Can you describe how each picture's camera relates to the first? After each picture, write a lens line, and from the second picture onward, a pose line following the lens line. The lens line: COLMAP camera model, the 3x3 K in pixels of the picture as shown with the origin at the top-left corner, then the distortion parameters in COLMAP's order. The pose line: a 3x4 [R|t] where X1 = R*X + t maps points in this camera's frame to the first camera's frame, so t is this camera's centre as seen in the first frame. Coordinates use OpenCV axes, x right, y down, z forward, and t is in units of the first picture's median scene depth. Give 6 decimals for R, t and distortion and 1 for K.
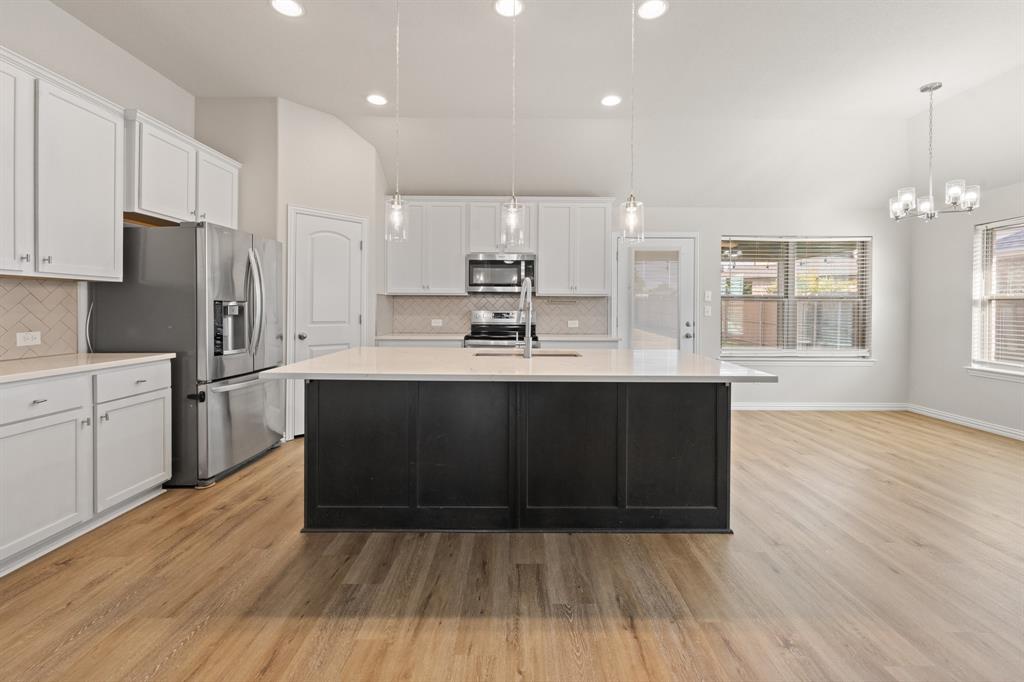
lens RADIAL K [[425.3, 0, 516.5], [0, 425.3, 309.3], [0, 0, 1]] dist [-0.000704, -0.000100]
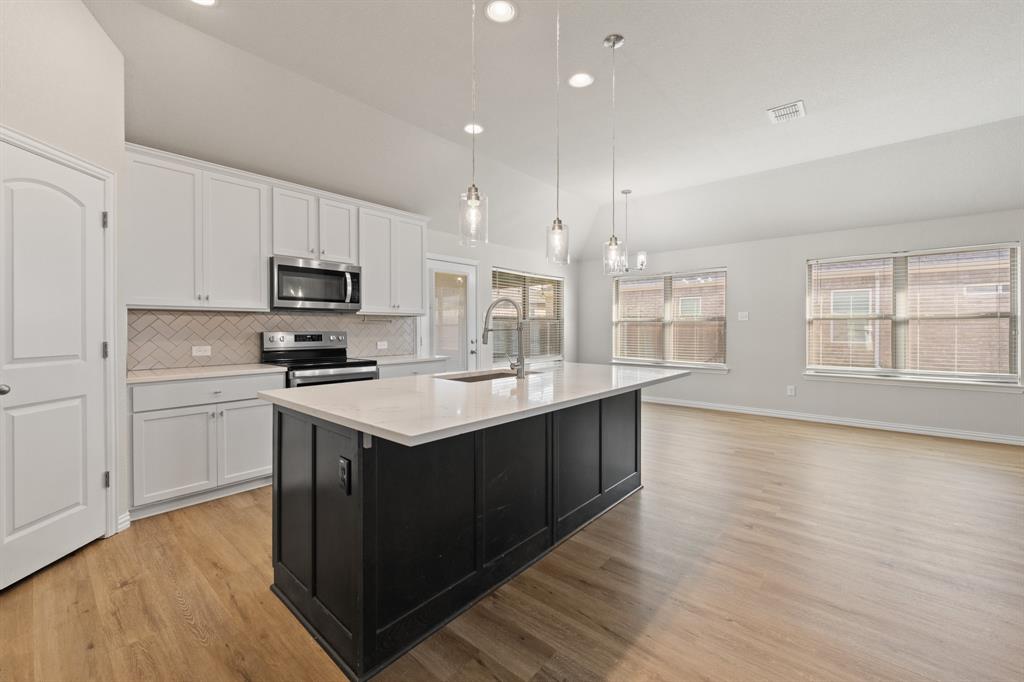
lens RADIAL K [[417.4, 0, 515.3], [0, 417.4, 329.7], [0, 0, 1]] dist [-0.000930, -0.000162]
pose [[0.650910, -0.009193, 0.759099, -0.427911], [0.007003, 0.999957, 0.006105, -0.003135], [-0.759122, 0.001342, 0.650947, 0.220212]]
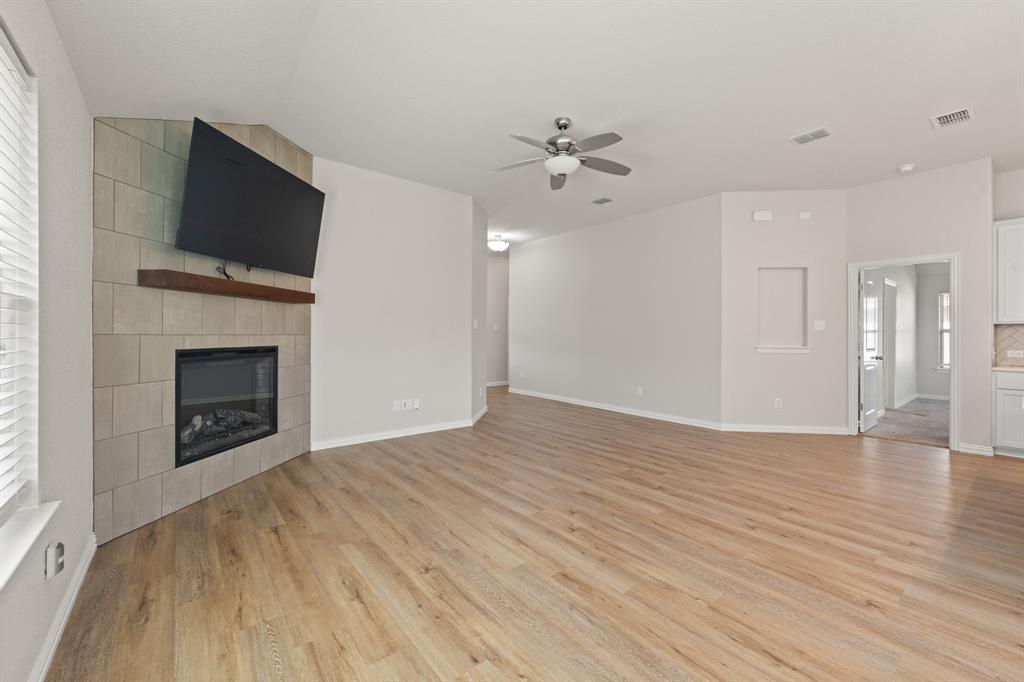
lens RADIAL K [[418.2, 0, 520.8], [0, 418.2, 334.7], [0, 0, 1]] dist [-0.001076, -0.000063]
pose [[-0.776602, -0.008508, -0.629934, 0.992570], [-0.010764, 0.999942, -0.000234, 0.000580], [0.629900, 0.006599, -0.776648, 0.453480]]
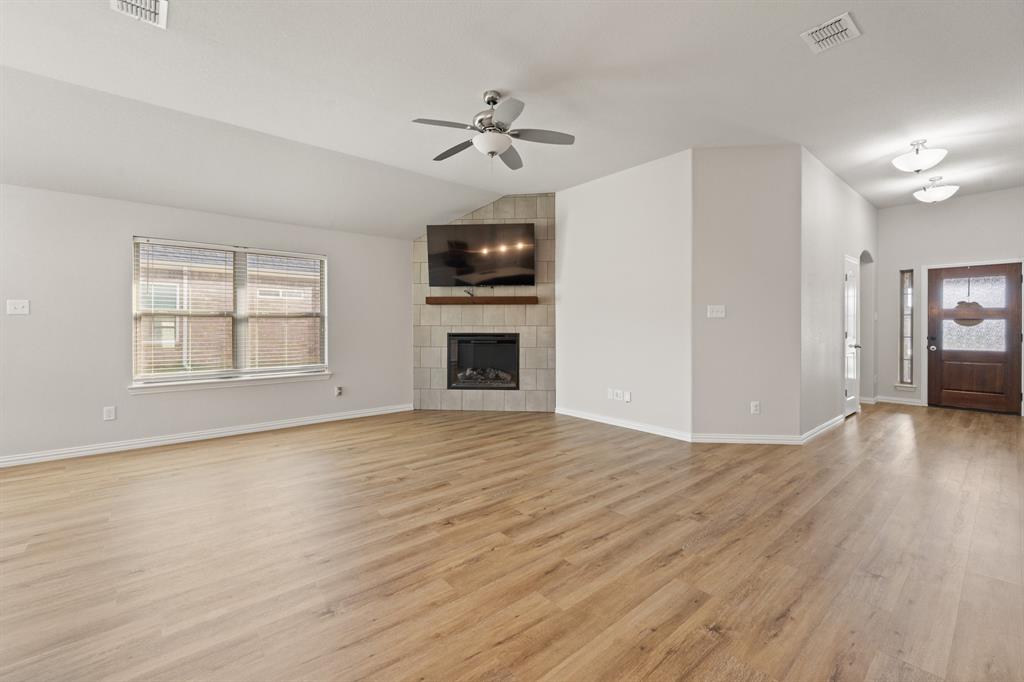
lens RADIAL K [[424.5, 0, 521.2], [0, 424.5, 326.6], [0, 0, 1]] dist [0.000958, 0.000128]
pose [[-0.653726, -0.008367, 0.756685, -0.208858], [-0.002191, 0.999956, 0.009164, -0.003787], [-0.756728, 0.004333, -0.653716, 0.333869]]
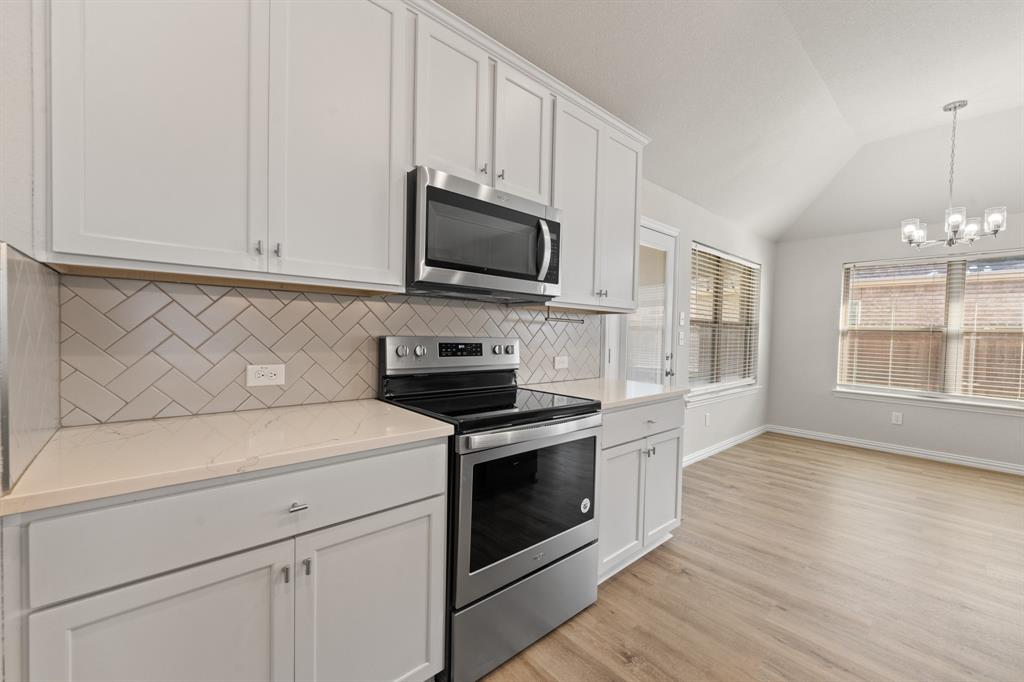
lens RADIAL K [[409.4, 0, 512.0], [0, 409.4, 341.0], [0, 0, 1]] dist [-0.003560, -0.000193]
pose [[0.747152, -0.003240, 0.664645, -0.294385], [-0.018707, 0.999489, 0.025901, -0.005259], [-0.664389, -0.031785, 0.746710, 0.768970]]
